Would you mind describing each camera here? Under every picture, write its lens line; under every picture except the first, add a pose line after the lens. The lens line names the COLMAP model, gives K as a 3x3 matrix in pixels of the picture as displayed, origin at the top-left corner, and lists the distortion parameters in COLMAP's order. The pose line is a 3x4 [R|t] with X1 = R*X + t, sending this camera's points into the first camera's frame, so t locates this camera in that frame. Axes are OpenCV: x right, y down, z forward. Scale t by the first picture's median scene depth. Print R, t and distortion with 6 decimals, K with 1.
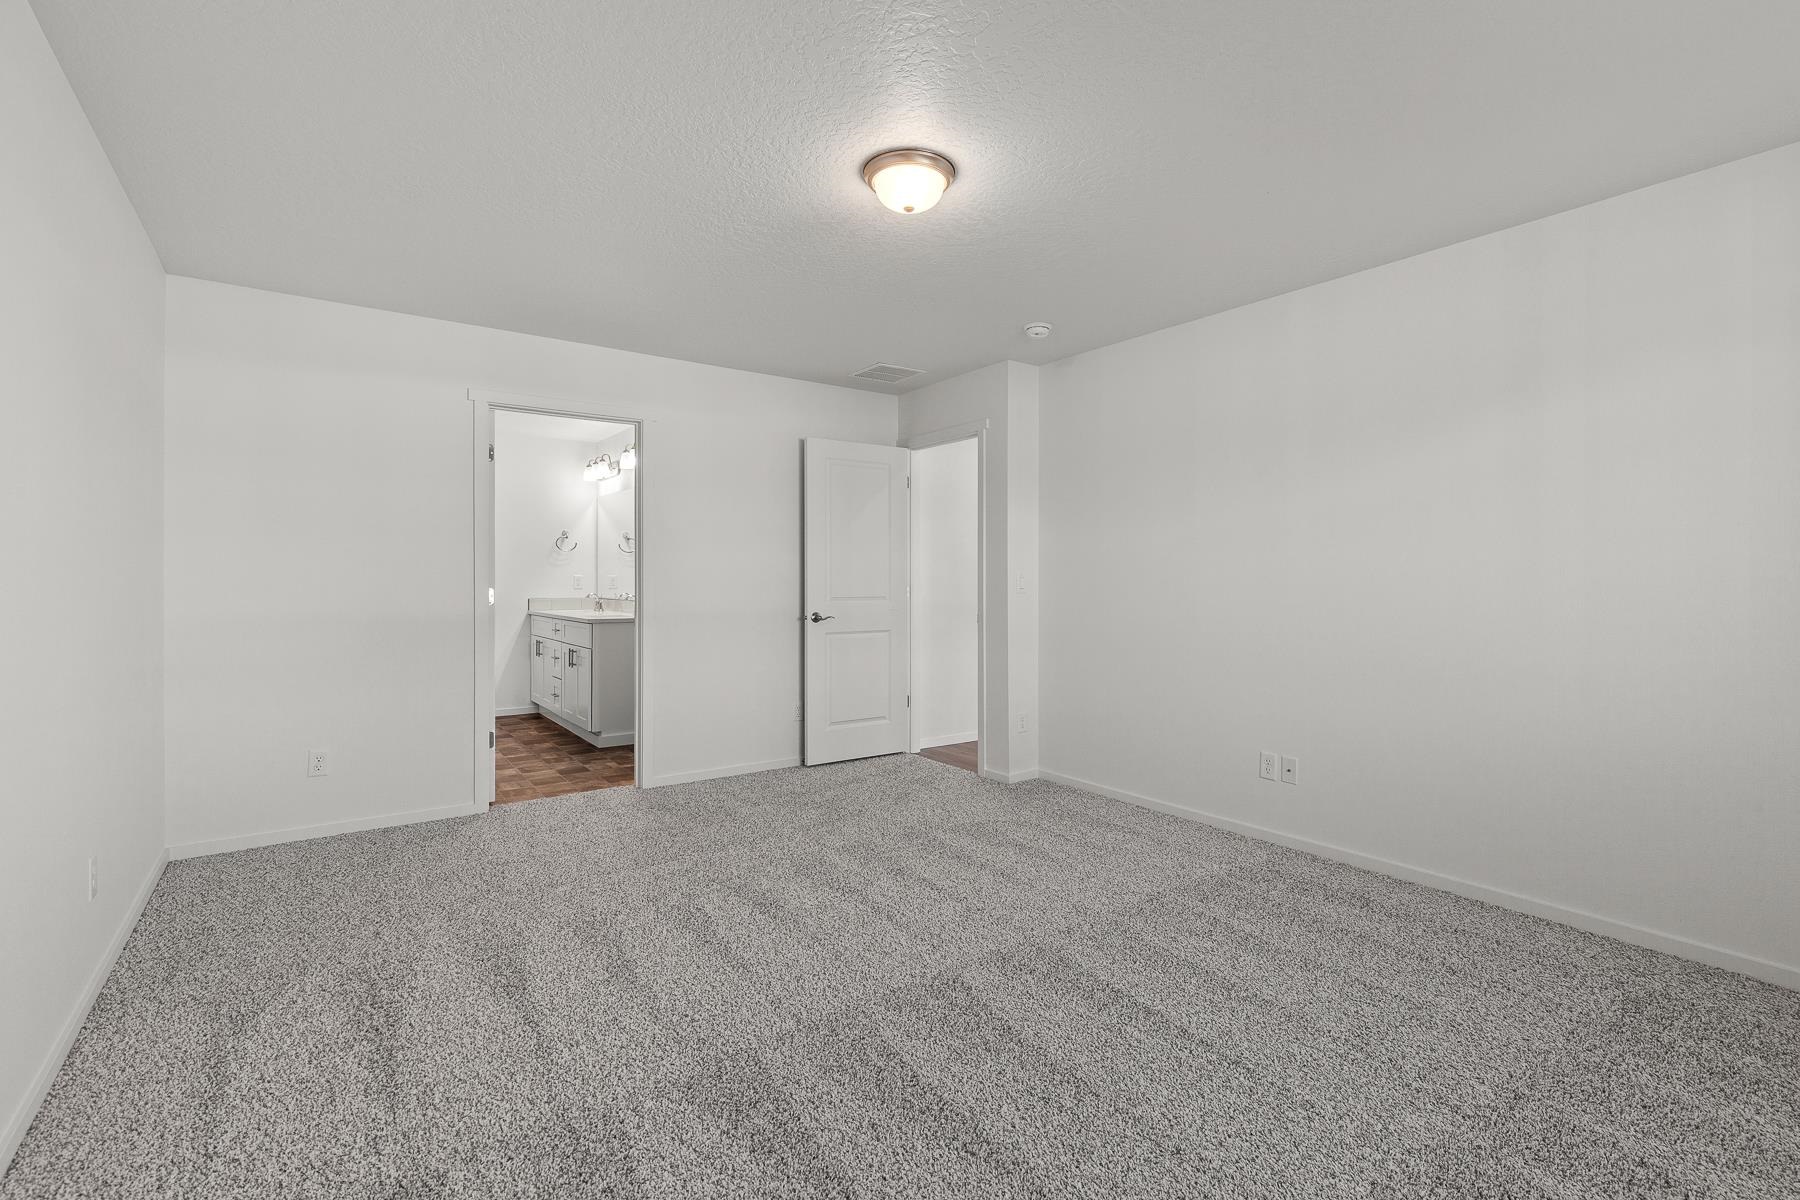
lens RADIAL K [[822.1, 0, 904.9], [0, 822.1, 598.5], [0, 0, 1]] dist [0.011688, 0.000102]
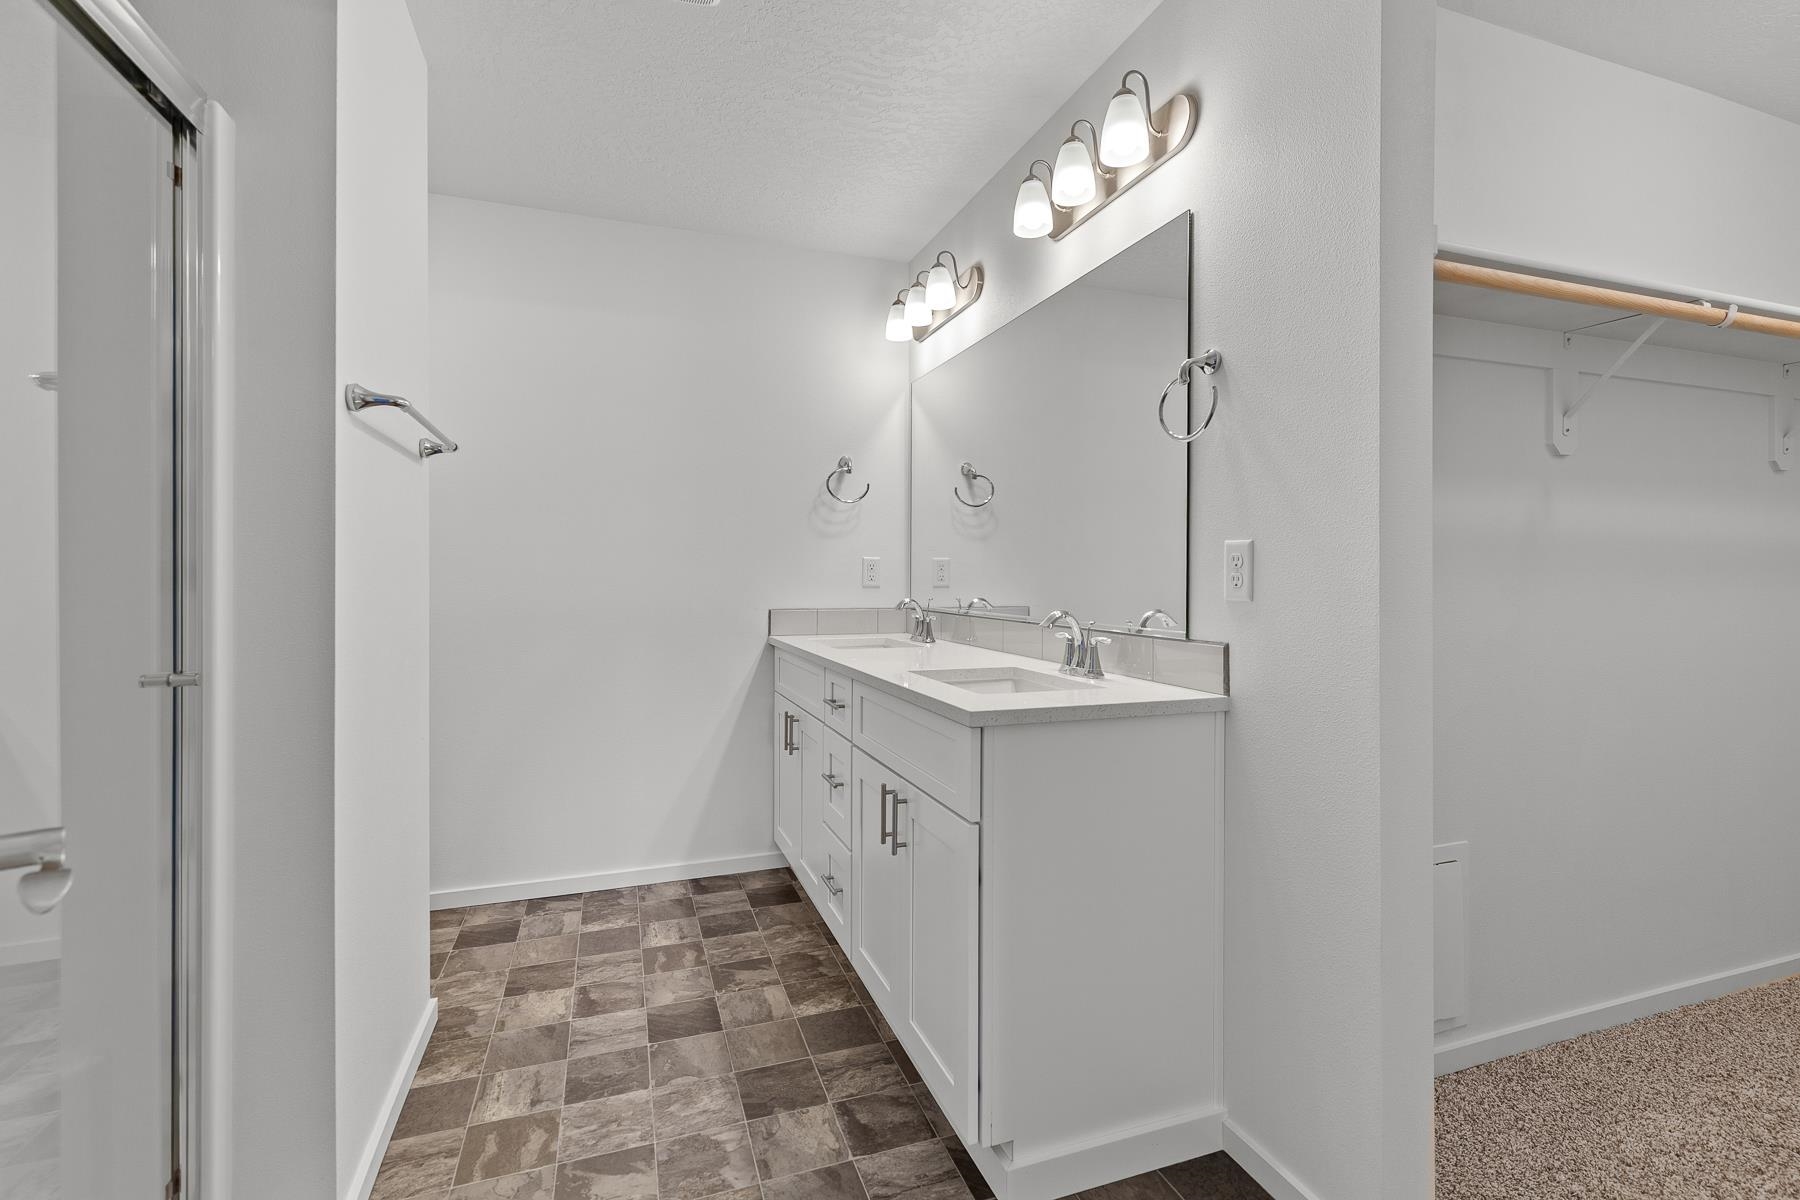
lens RADIAL K [[822.1, 0, 902.9], [0, 822.1, 599.9], [0, 0, 1]] dist [0.011688, 0.000102]
pose [[0.961789, 0.006855, -0.273707, -0.262829], [-0.004312, 0.999942, 0.009893, -0.009621], [0.273759, -0.008335, 0.961762, 0.586082]]
